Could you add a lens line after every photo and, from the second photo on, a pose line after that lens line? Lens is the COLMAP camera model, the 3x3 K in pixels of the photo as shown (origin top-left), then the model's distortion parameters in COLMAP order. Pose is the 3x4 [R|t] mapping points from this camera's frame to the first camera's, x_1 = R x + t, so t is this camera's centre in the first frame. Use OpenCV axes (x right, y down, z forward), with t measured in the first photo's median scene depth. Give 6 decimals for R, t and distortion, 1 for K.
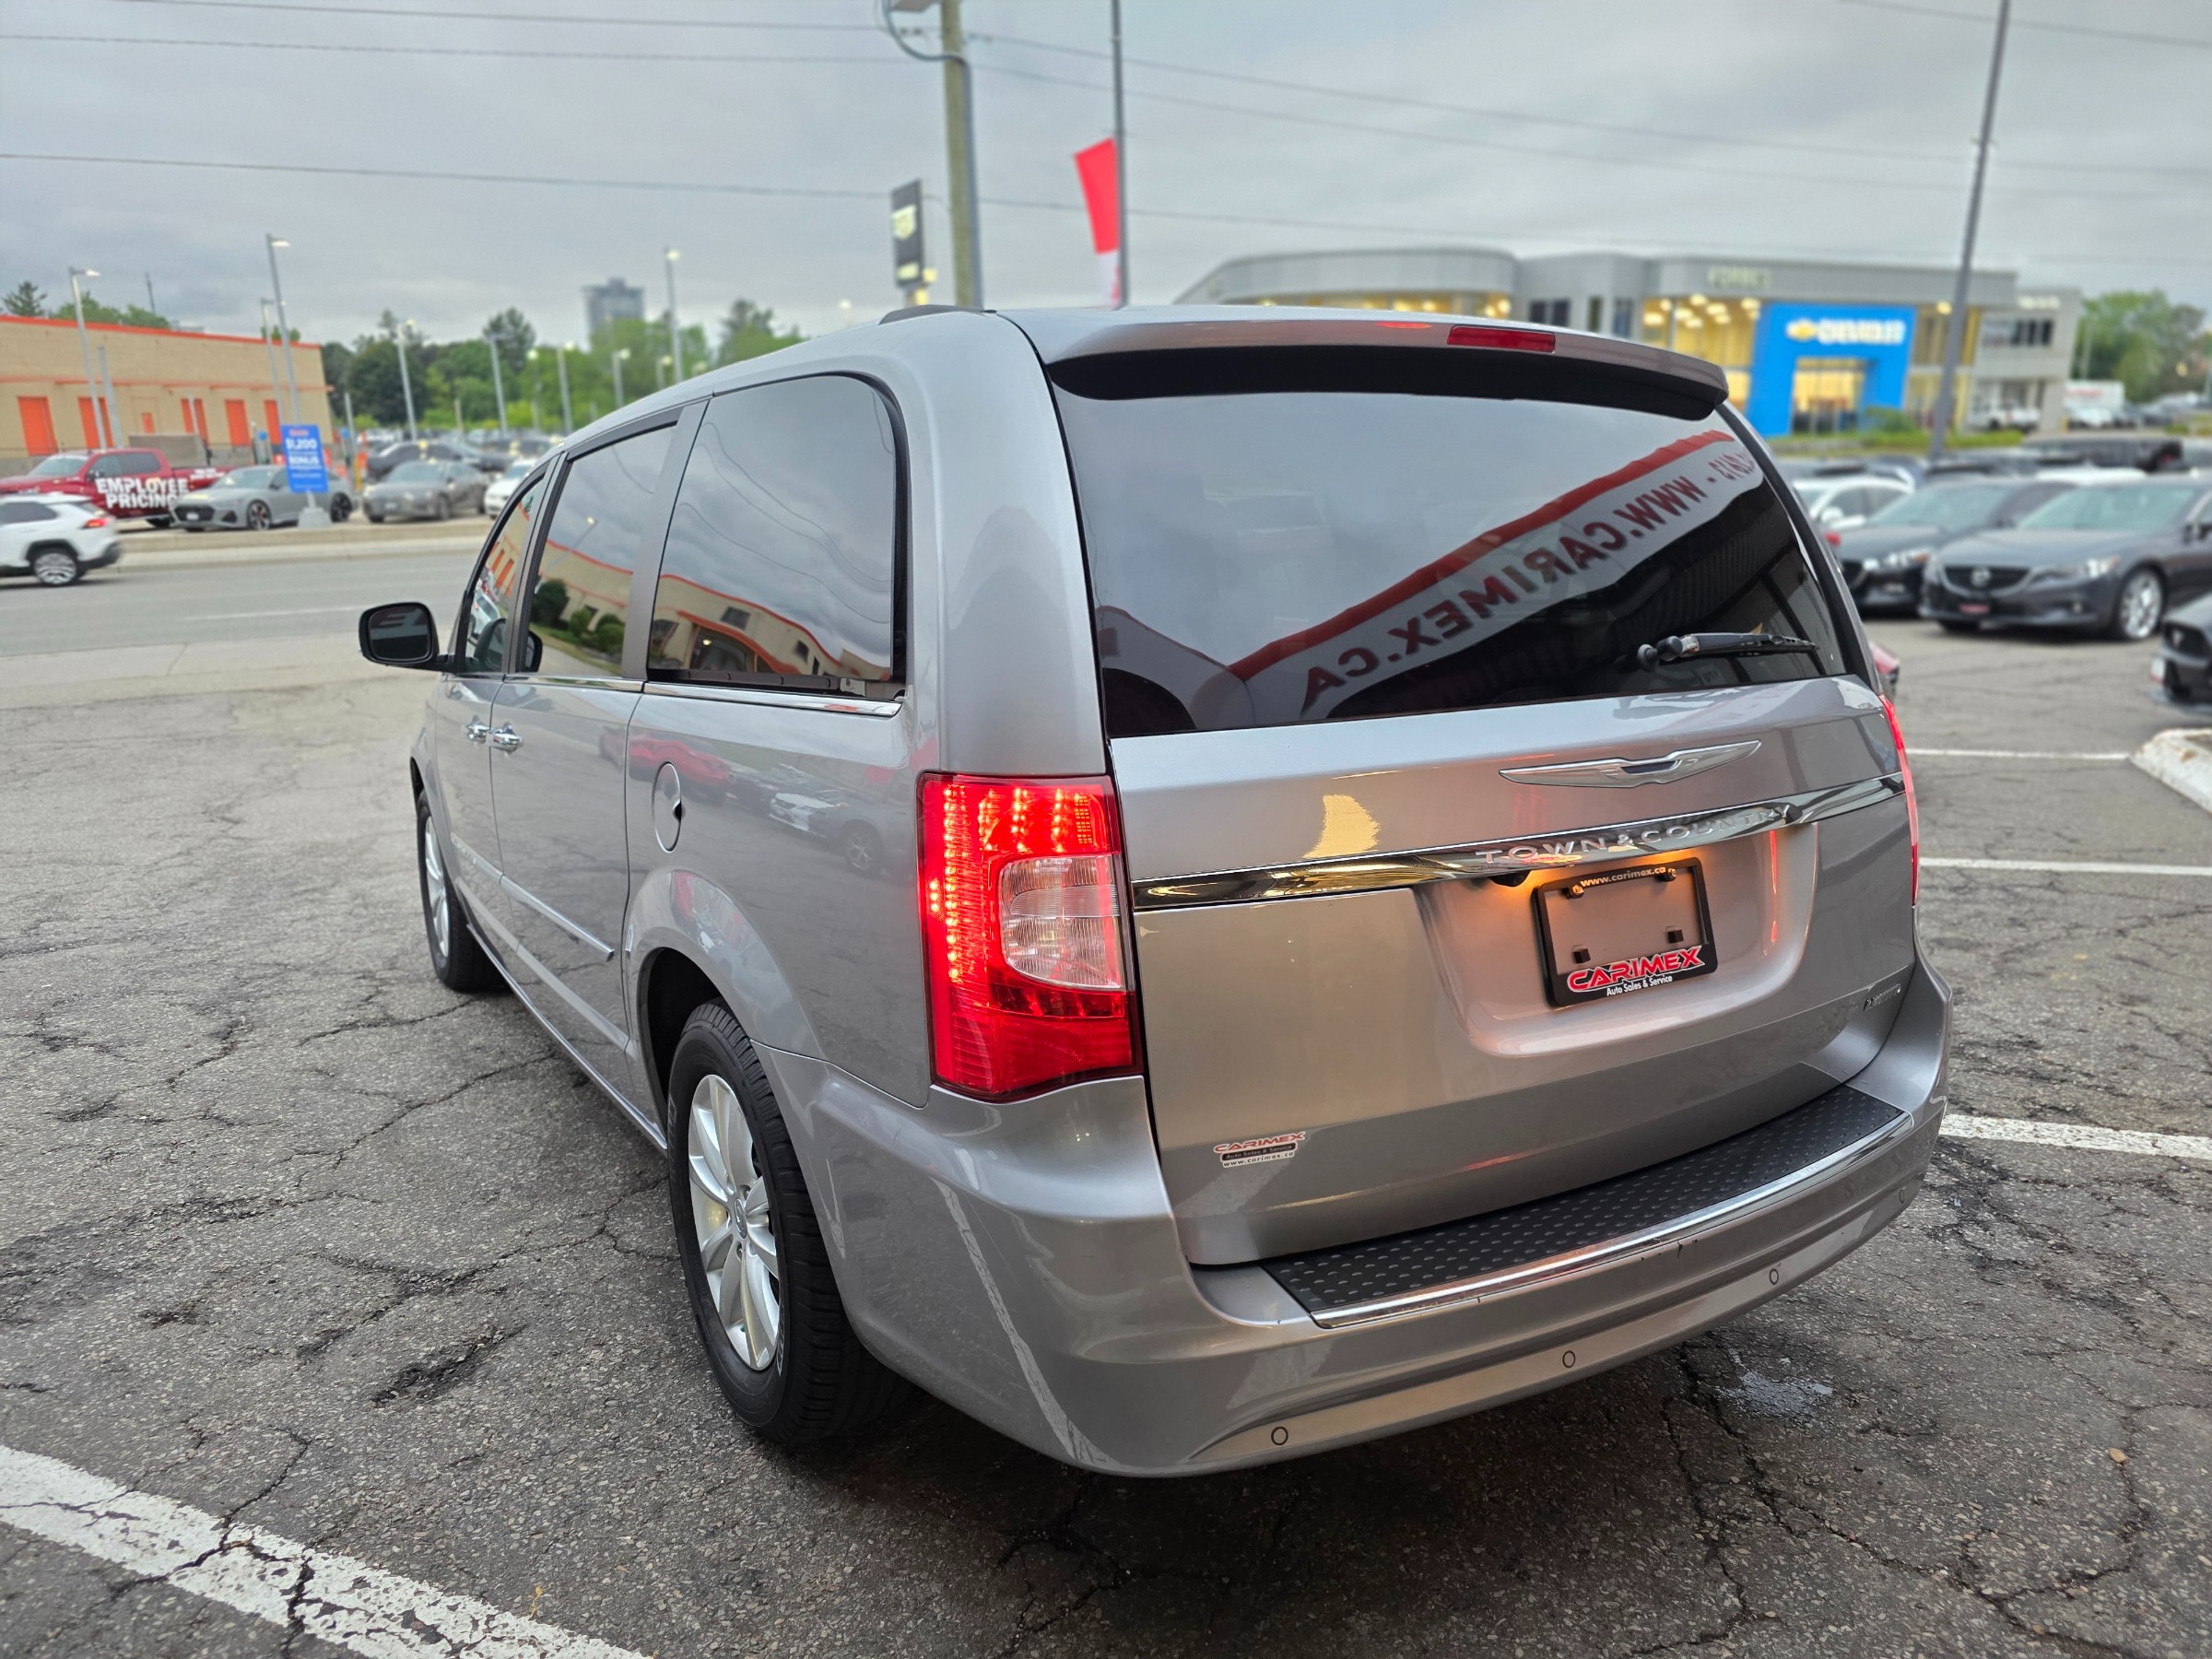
lens RADIAL K [[1488.7, 0, 1106.0], [0, 1488.7, 829.5], [0, 0, 1]] dist [0.064503, -0.053907]
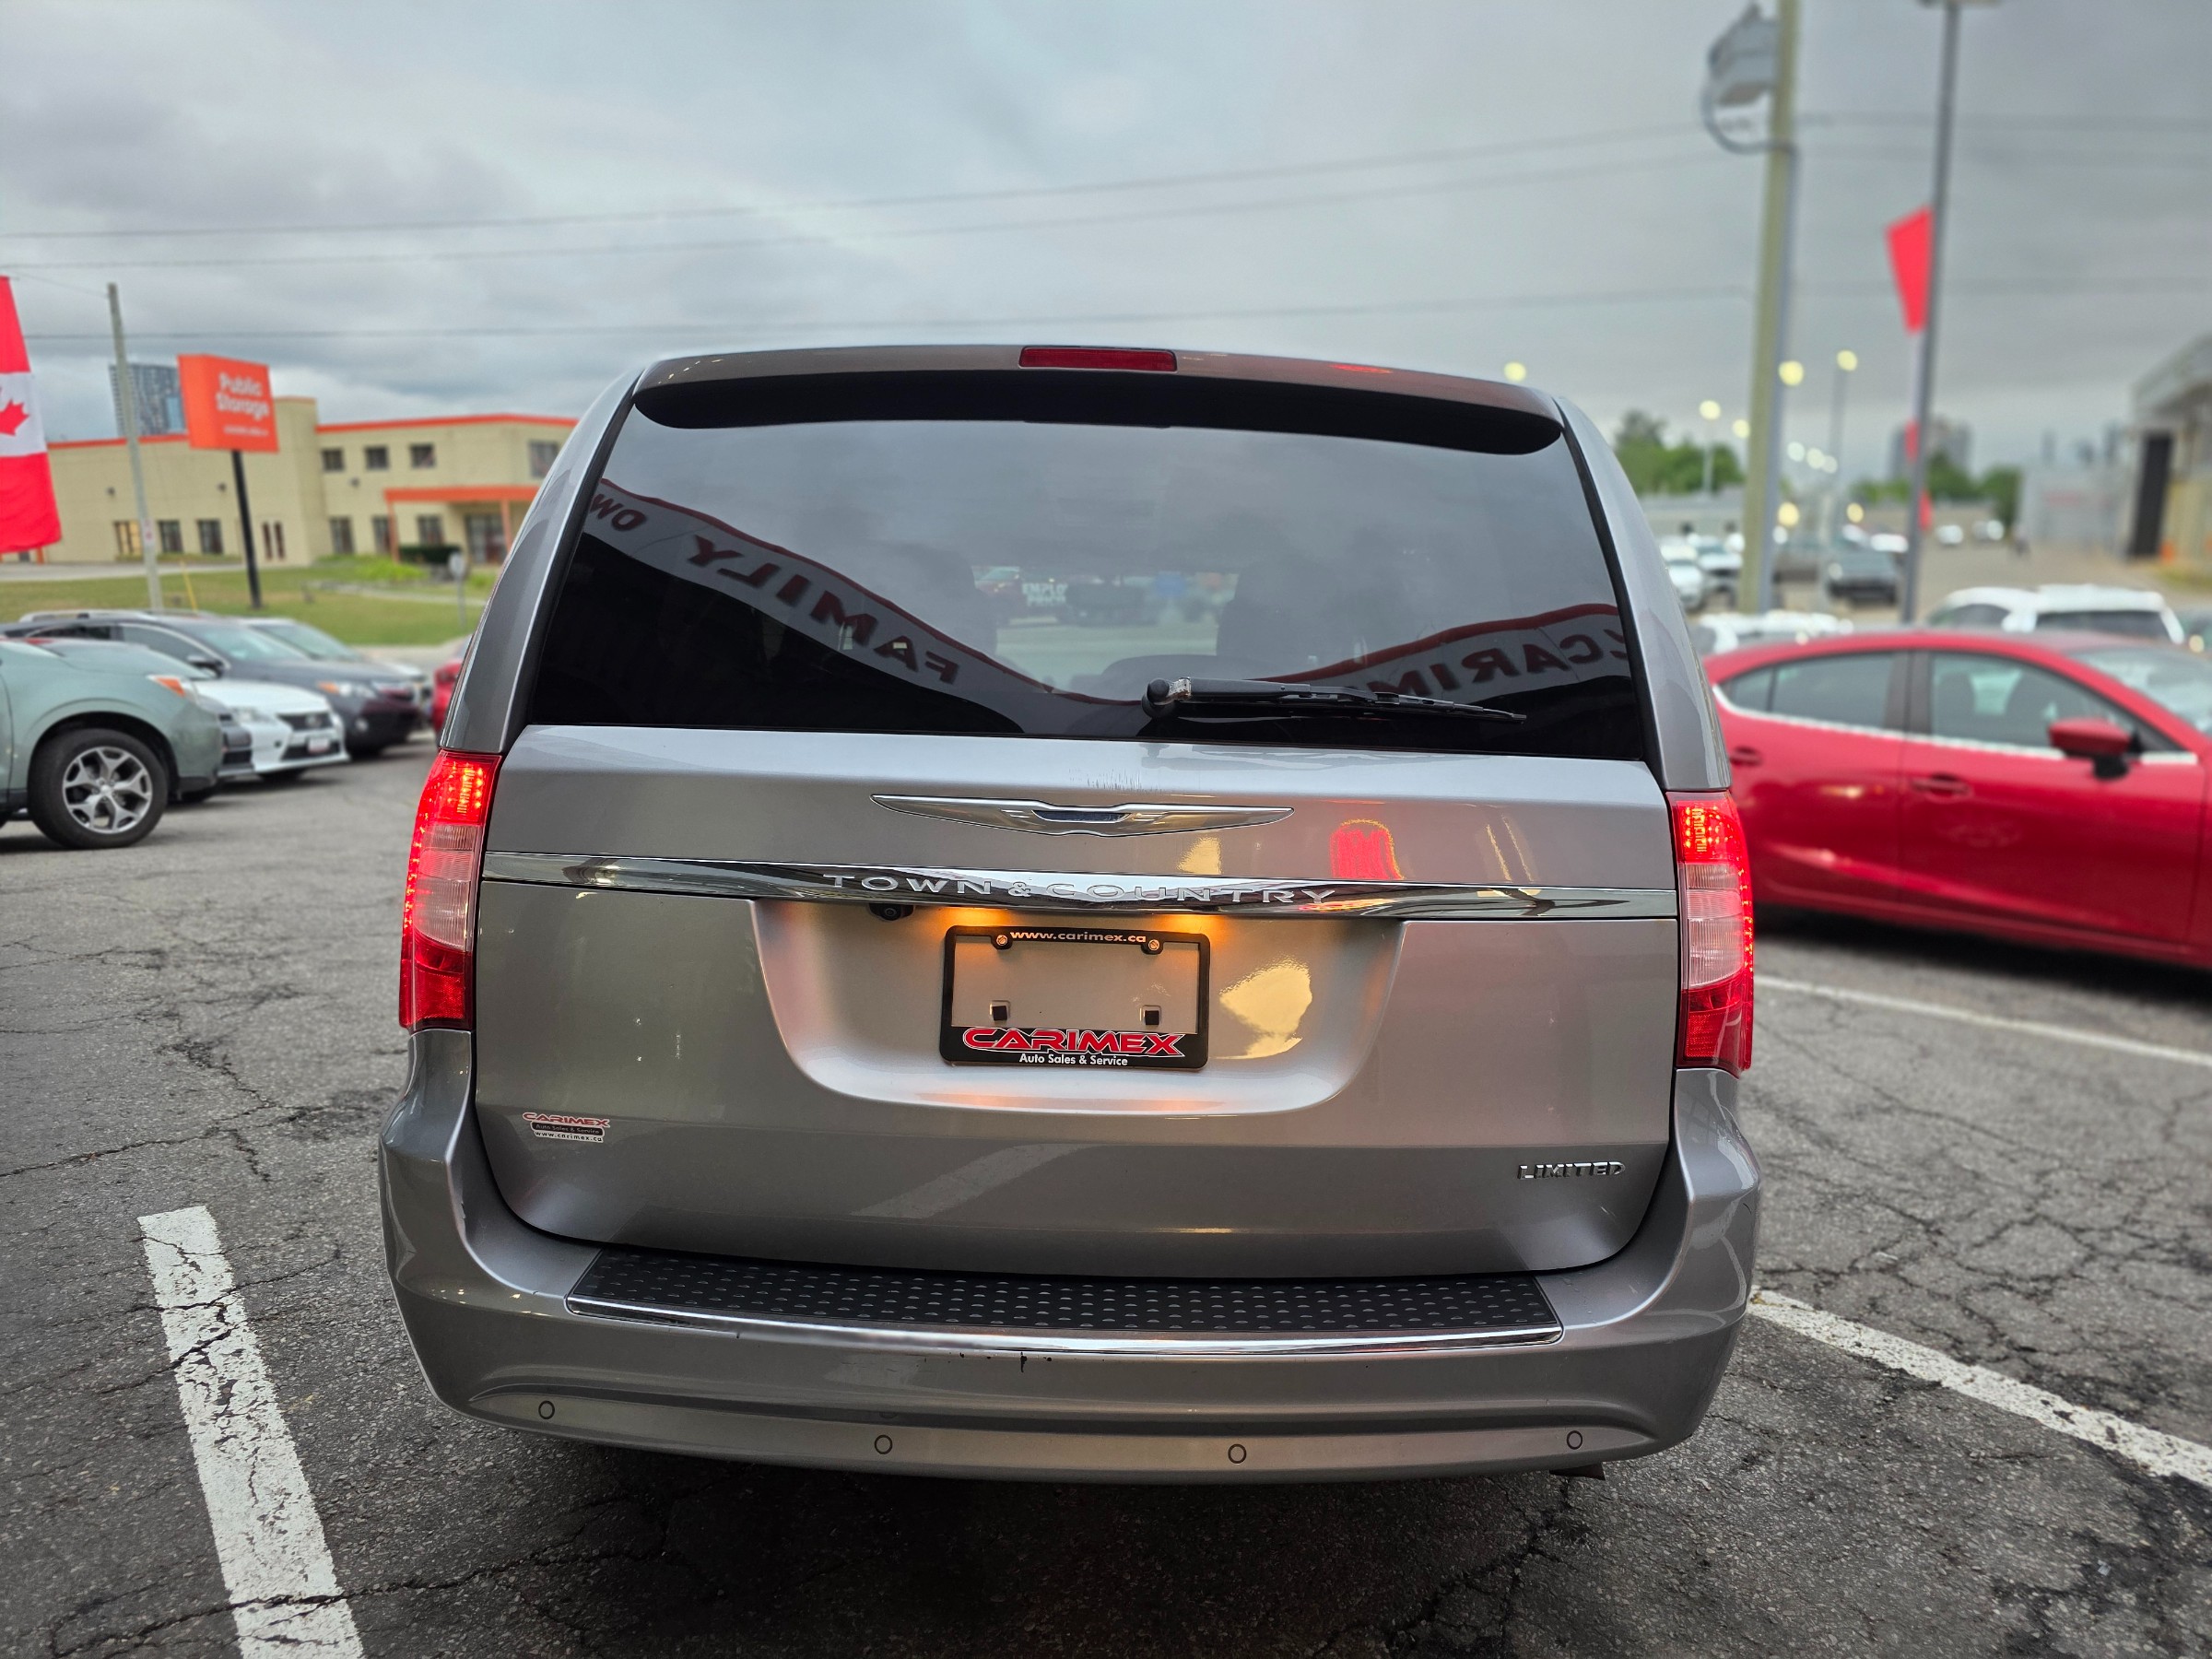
lens RADIAL K [[1479.8, 0, 1108.2], [0, 1479.8, 839.1], [0, 0, 1]] dist [0.064034, -0.055043]
pose [[0.851008, 0.101938, -0.515165, 0.099522], [-0.134692, 0.990533, -0.026498, -0.000654], [0.507586, 0.091939, 0.856682, 0.030400]]
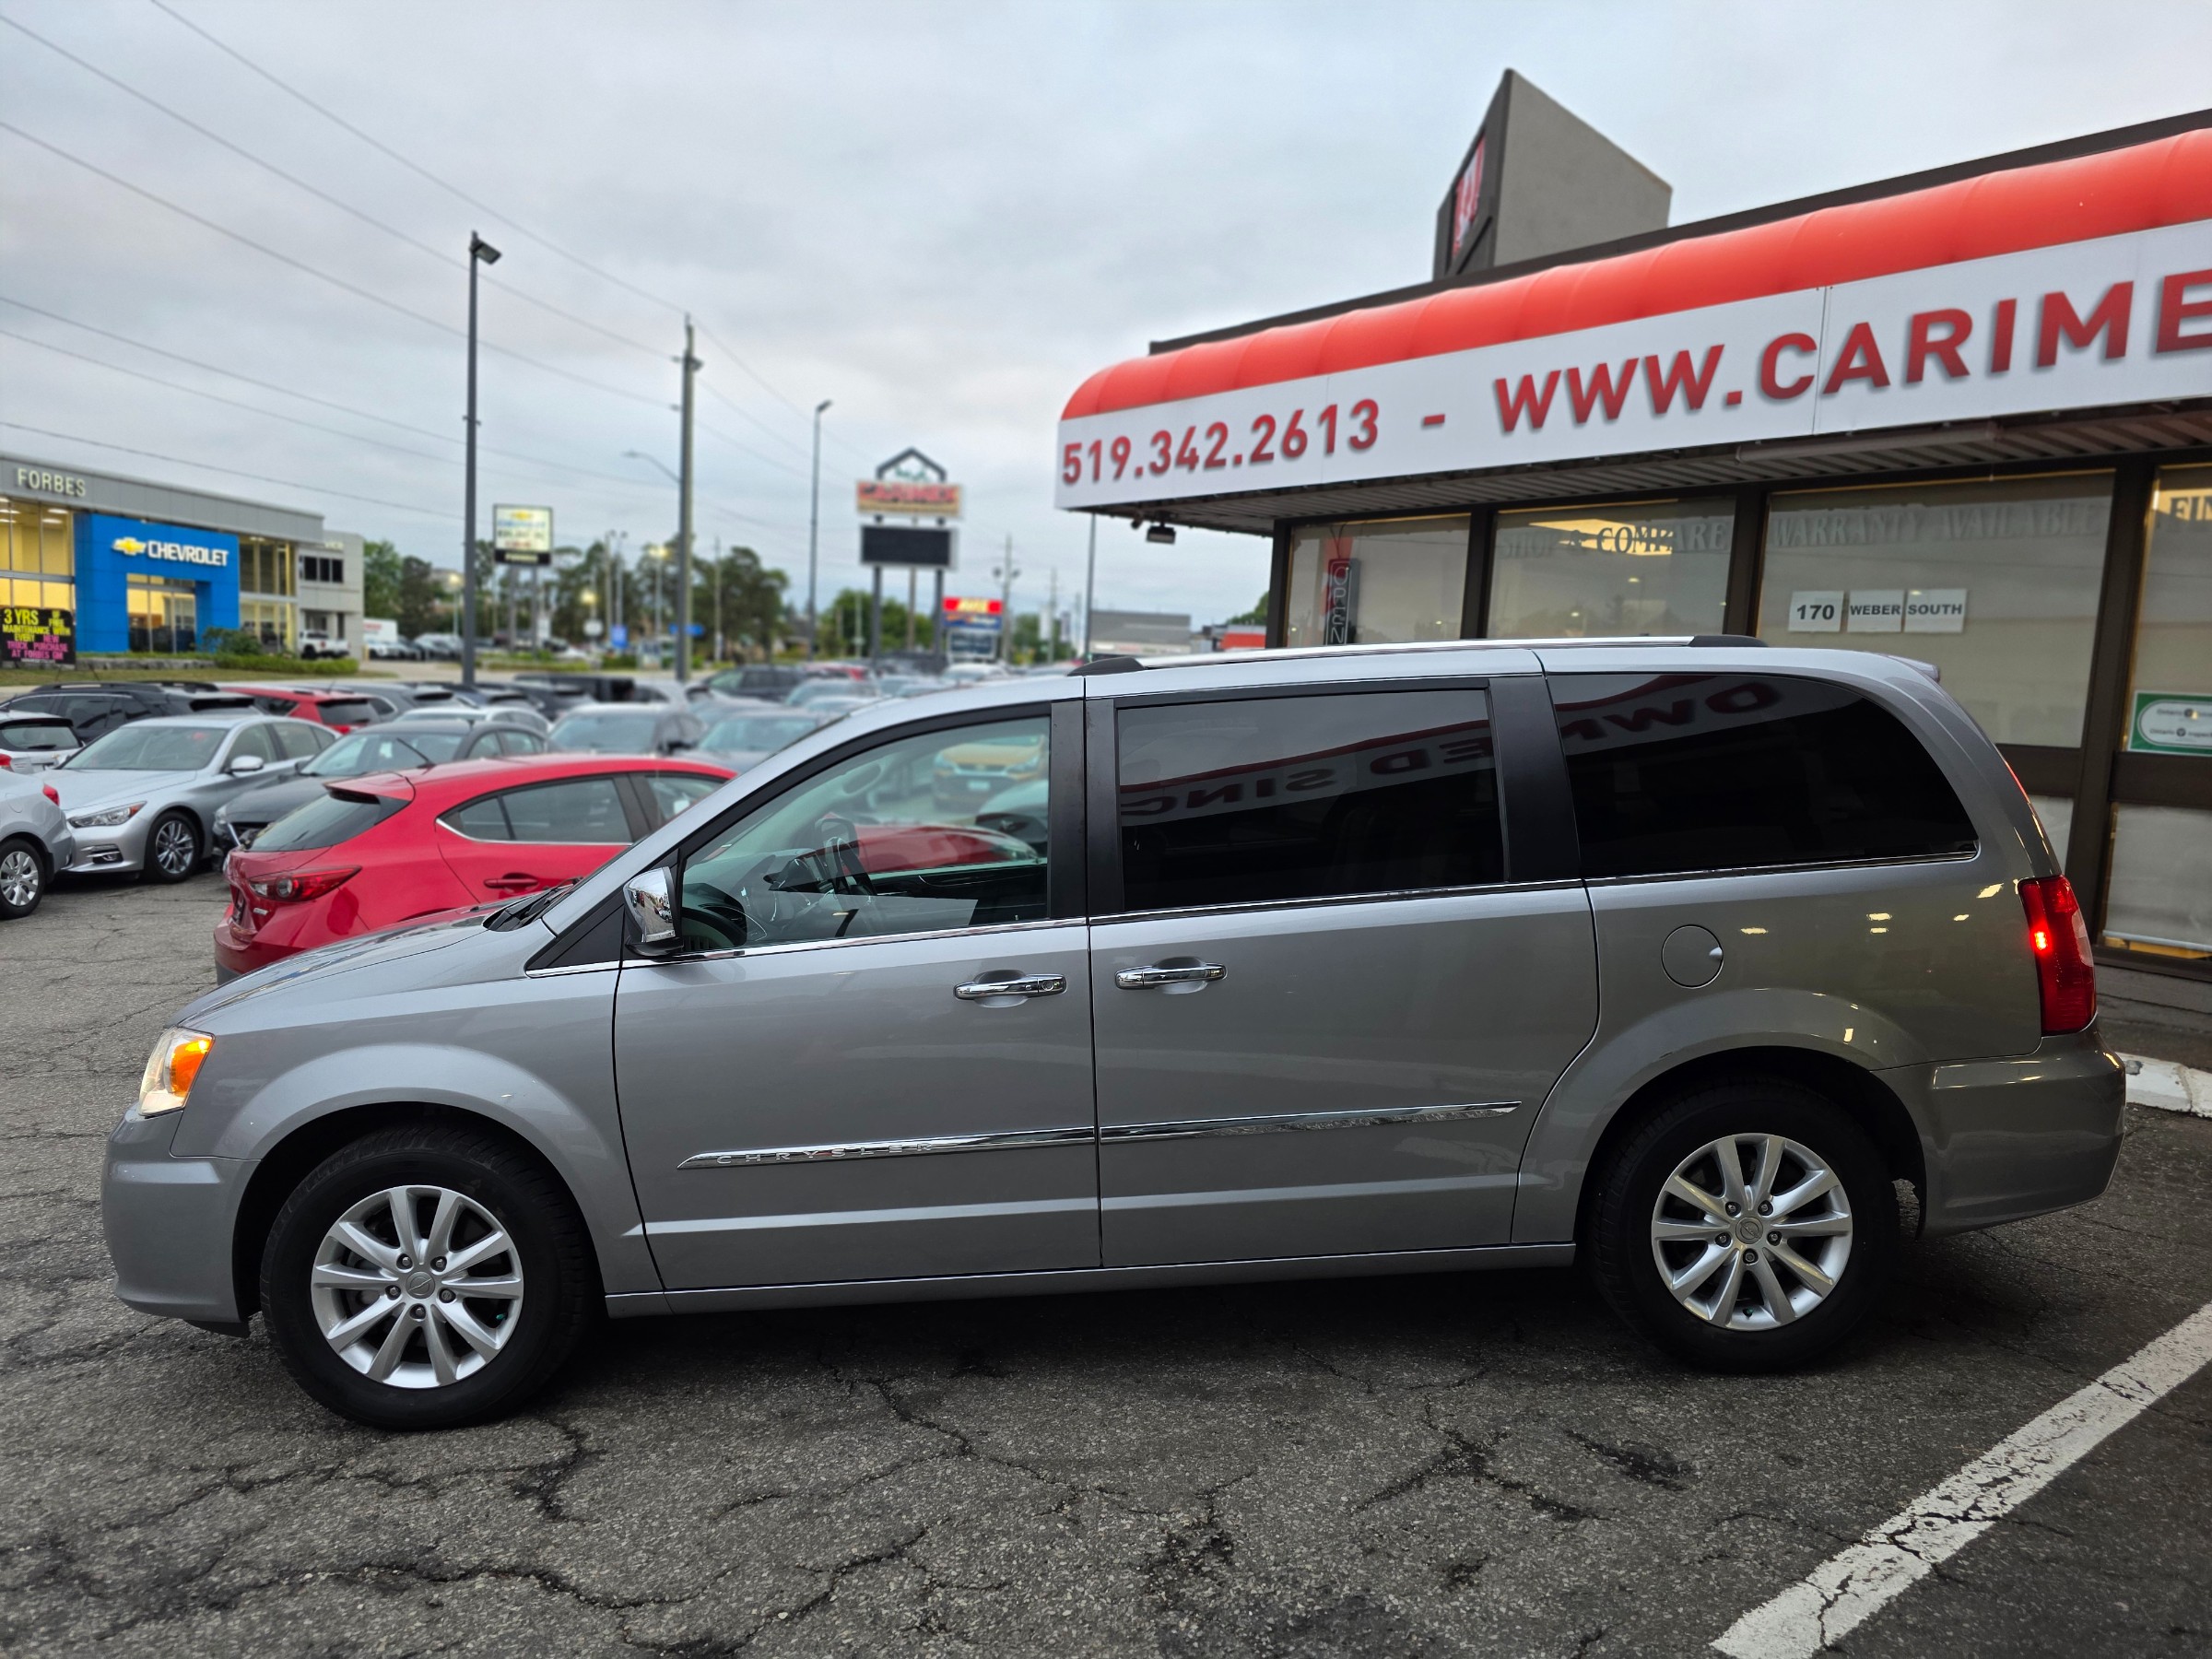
lens RADIAL K [[1479.8, 0, 1108.2], [0, 1479.8, 839.1], [0, 0, 1]] dist [0.064034, -0.055043]
pose [[0.503189, -0.061950, 0.861953, -0.270087], [0.177173, 0.983635, -0.032734, -0.026757], [-0.845819, 0.169186, 0.505930, 0.110201]]
